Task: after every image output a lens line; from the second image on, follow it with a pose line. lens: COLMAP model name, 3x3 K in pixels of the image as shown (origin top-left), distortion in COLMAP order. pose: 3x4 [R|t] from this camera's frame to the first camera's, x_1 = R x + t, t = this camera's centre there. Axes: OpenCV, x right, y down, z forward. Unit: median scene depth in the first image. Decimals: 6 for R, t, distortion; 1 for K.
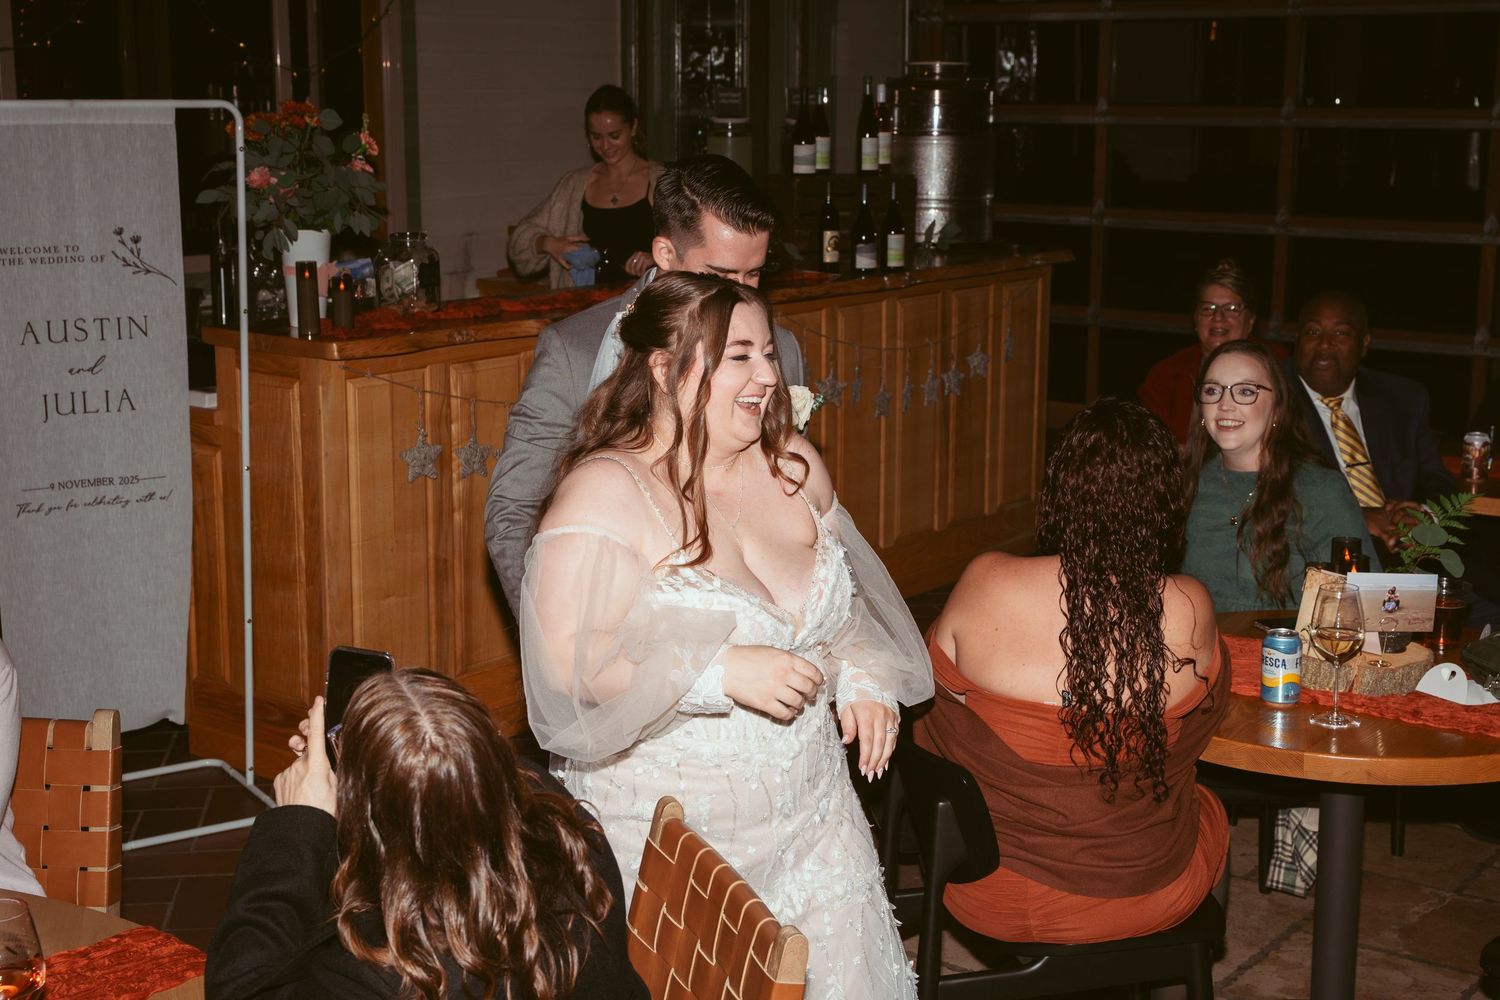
lens RADIAL K [[2088.1, 0, 750.0], [0, 2088.1, 500.0], [0, 0, 1]] dist [0.012552, 0.018459]
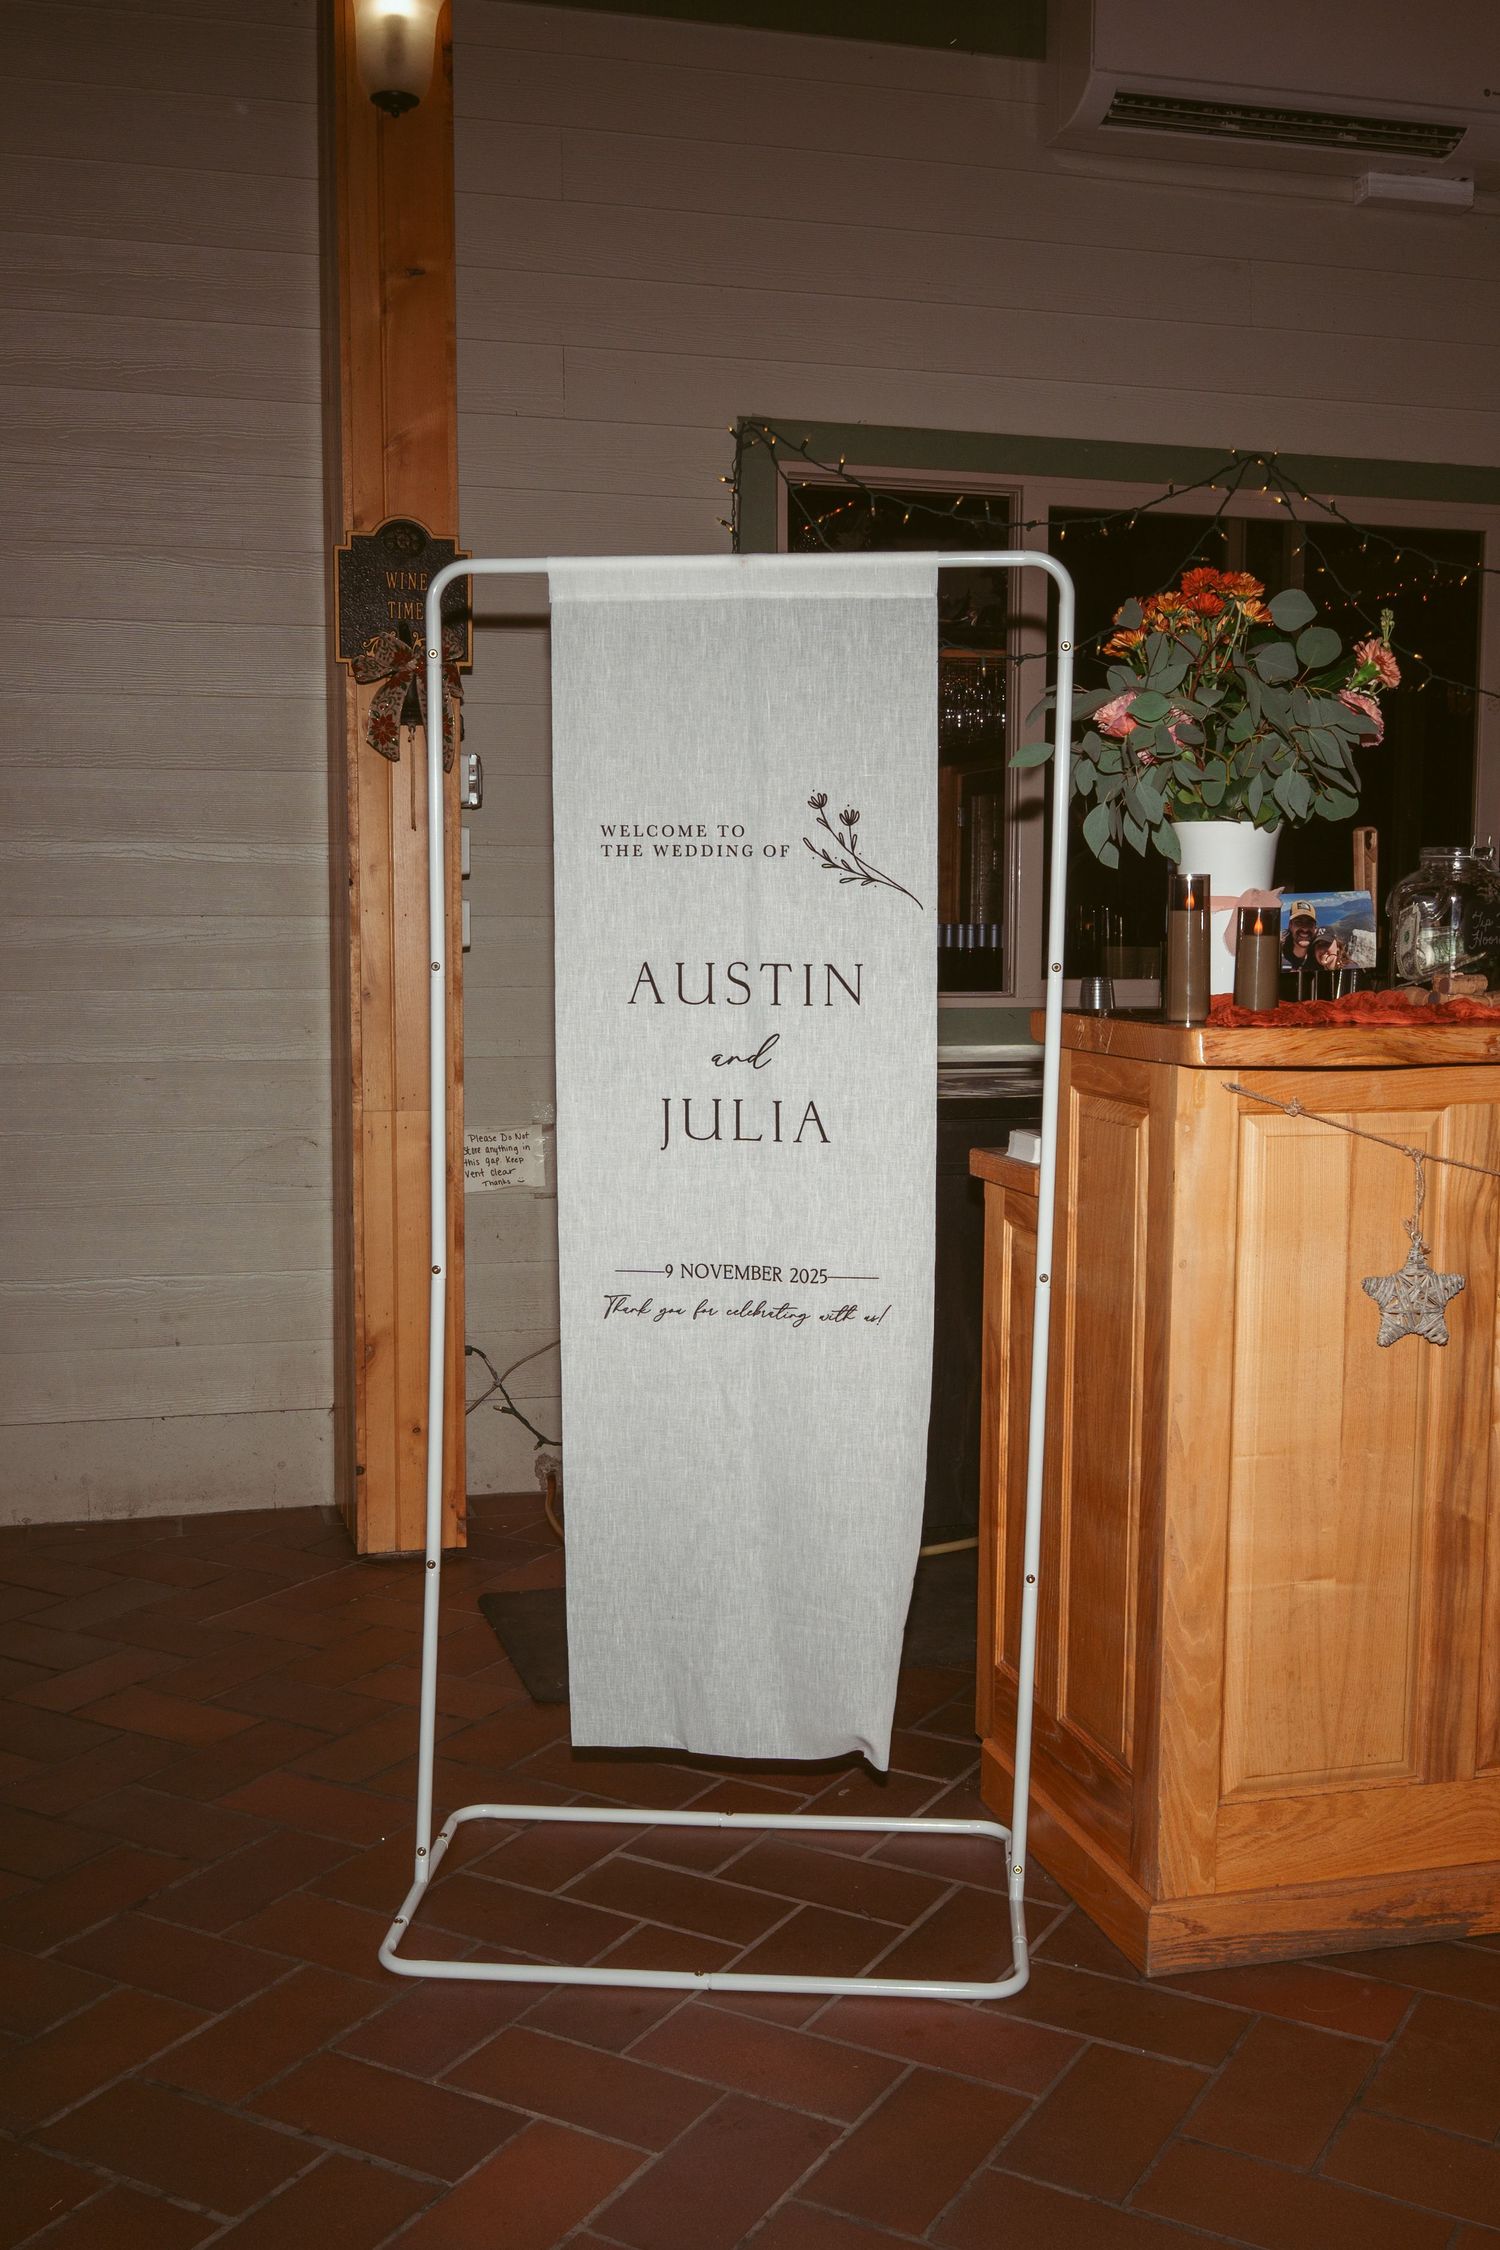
lens RADIAL K [[2251.6, 0, 750.0], [0, 2251.6, 1125.0], [0, 0, 1]] dist [-0.004928, -0.001414]
pose [[0.791838, 0.055748, -0.608181, 0.033326], [-0.120709, 0.990467, -0.066371, -0.006868], [0.598683, 0.125968, 0.791019, 0.512984]]
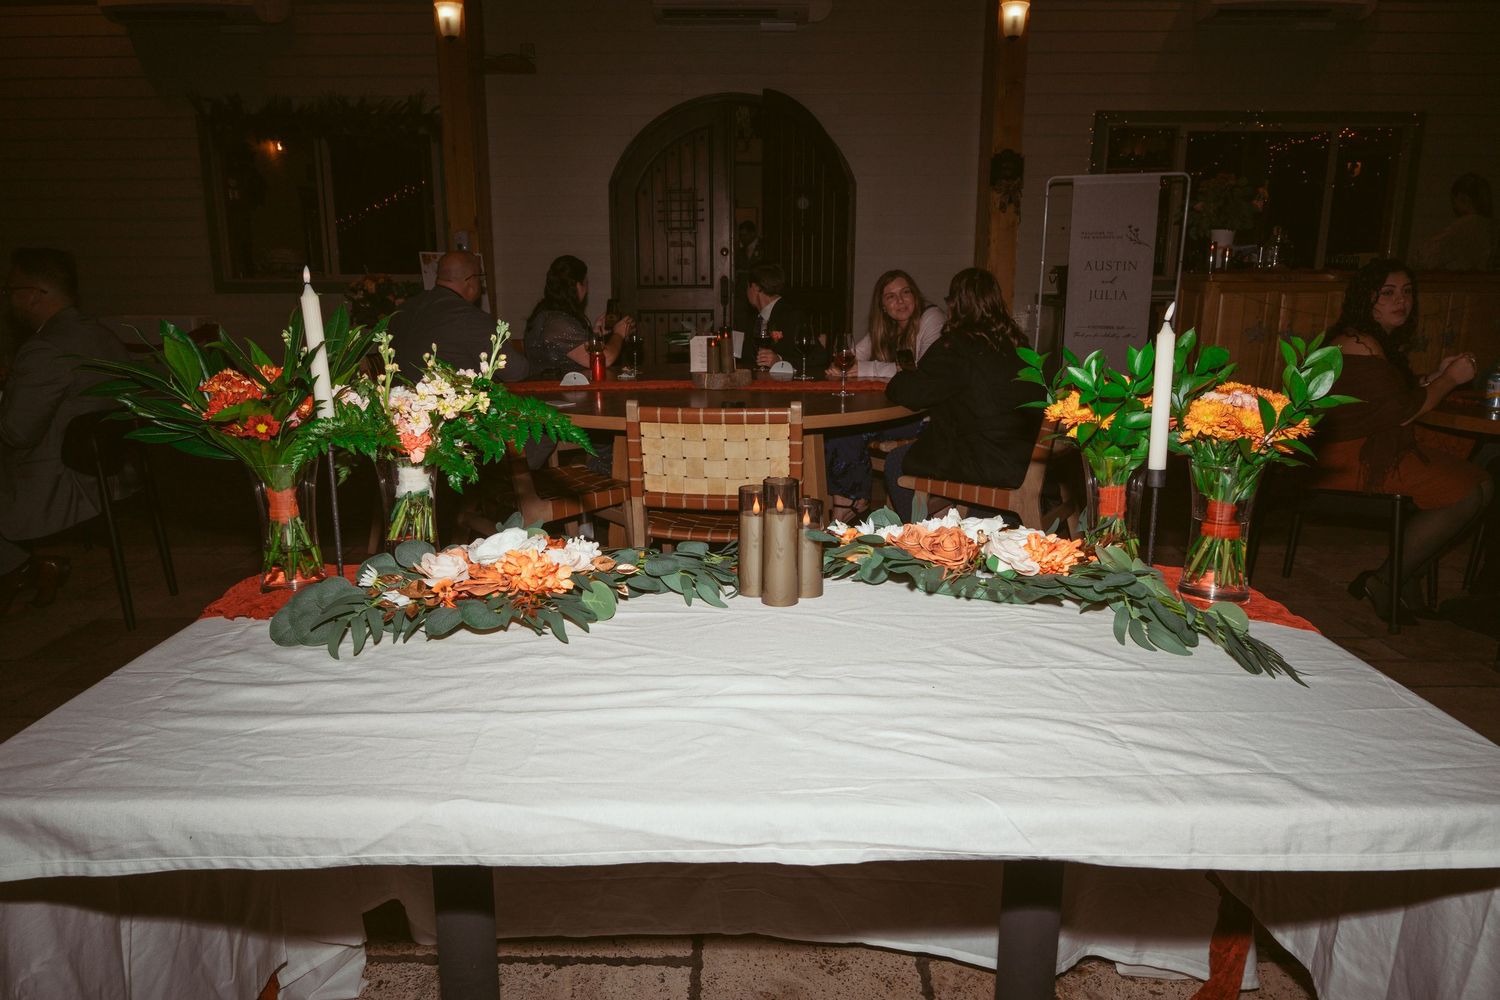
lens RADIAL K [[1012.3, 0, 732.5], [0, 1012.3, 496.6], [0, 0, 1]] dist [-0.004714, -0.008273]
pose [[0.601788, 0.177691, -0.778638, 0.390563], [-0.151602, 0.982625, 0.107074, 0.125433], [0.784135, 0.053608, 0.618270, -0.106789]]
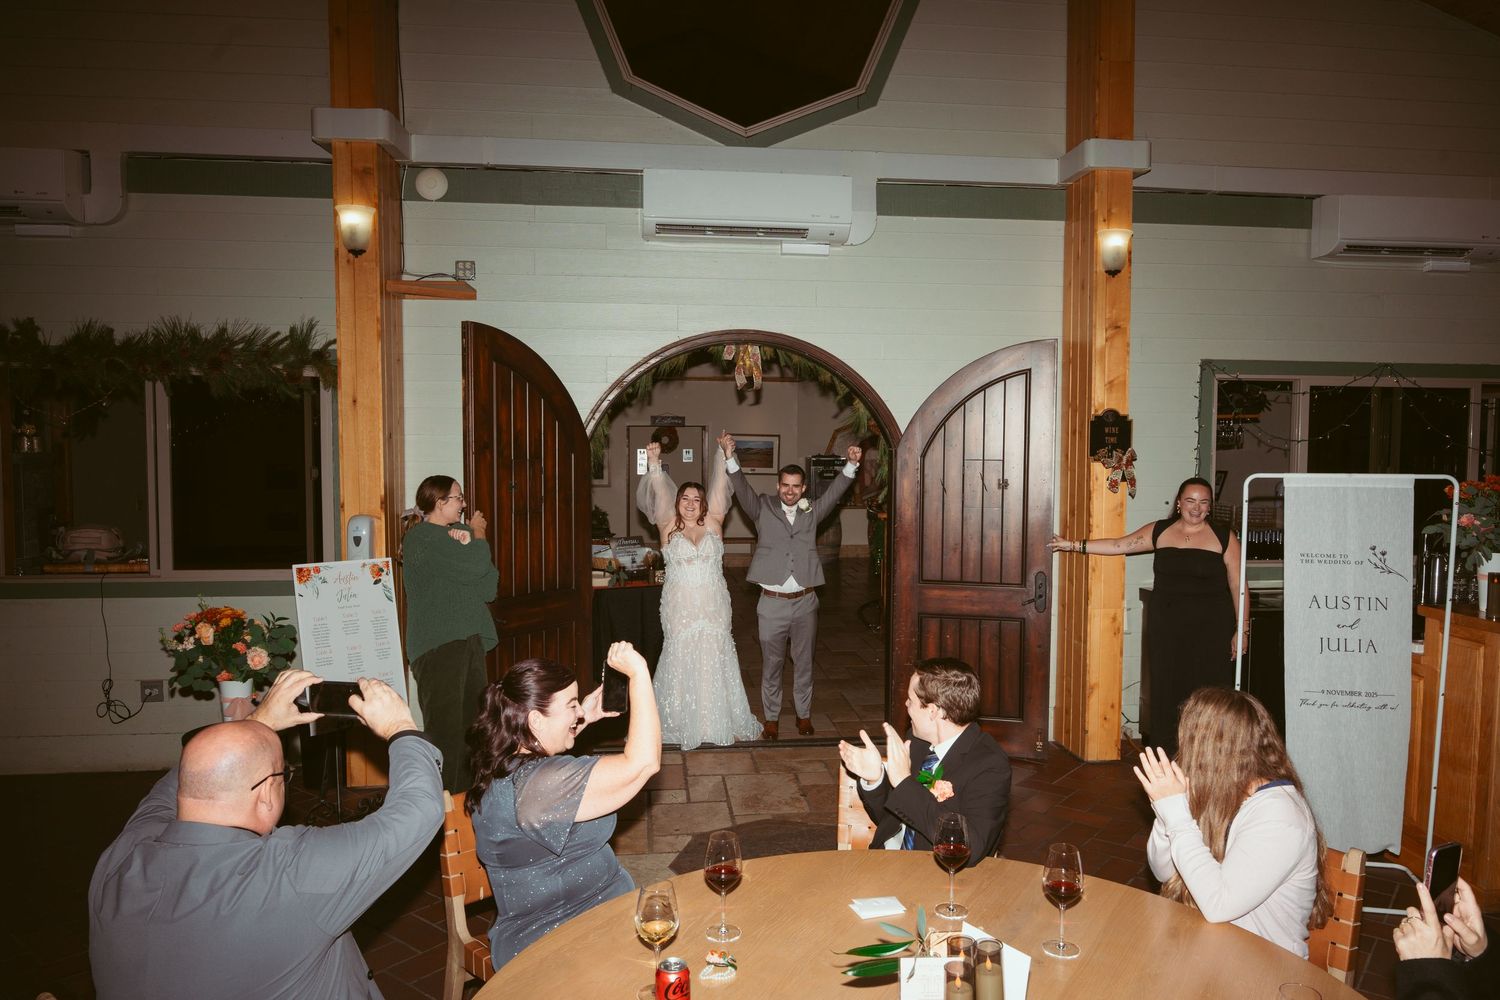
lens RADIAL K [[1031.4, 0, 764.9], [0, 1031.4, 502.1], [0, 0, 1]] dist [-0.001808, -0.016243]
pose [[0.696170, 0.039545, -0.716787, -0.038353], [-0.140974, 0.986571, -0.082491, -0.022368], [0.703899, 0.158476, 0.692395, 0.040695]]
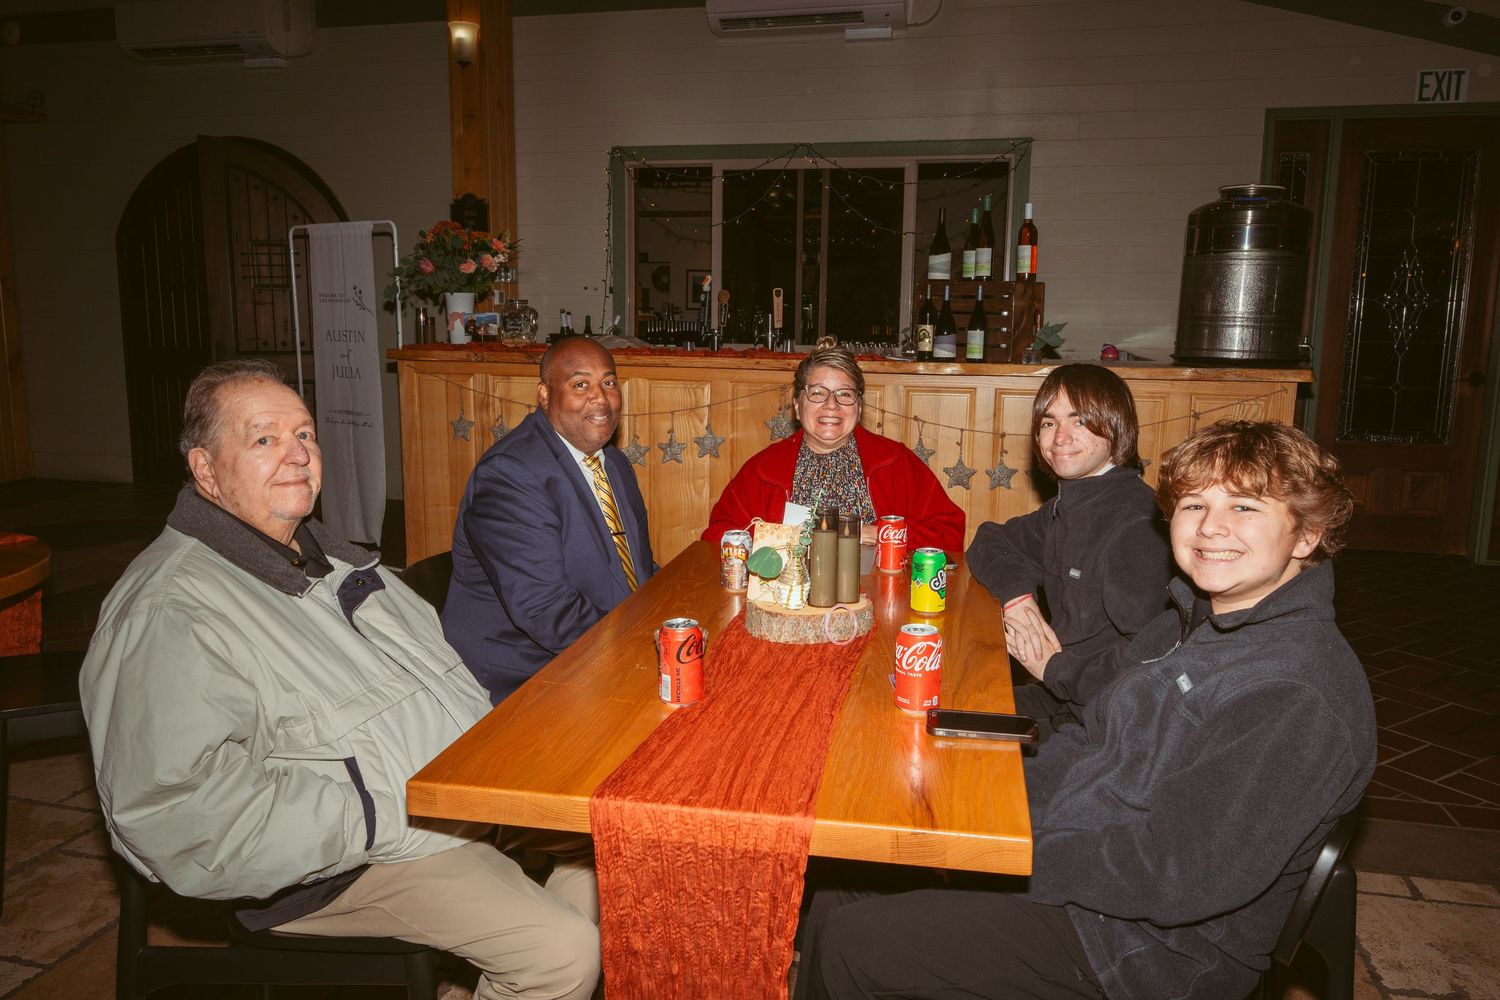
lens RADIAL K [[1056.7, 0, 750.0], [0, 1056.7, 500.0], [0, 0, 1]] dist [-0.006139, -0.006603]
pose [[0.403755, 0.160079, -0.900753, 0.739868], [-0.191176, 0.977599, 0.088043, -0.084966], [0.894669, 0.136655, 0.425314, 0.875011]]
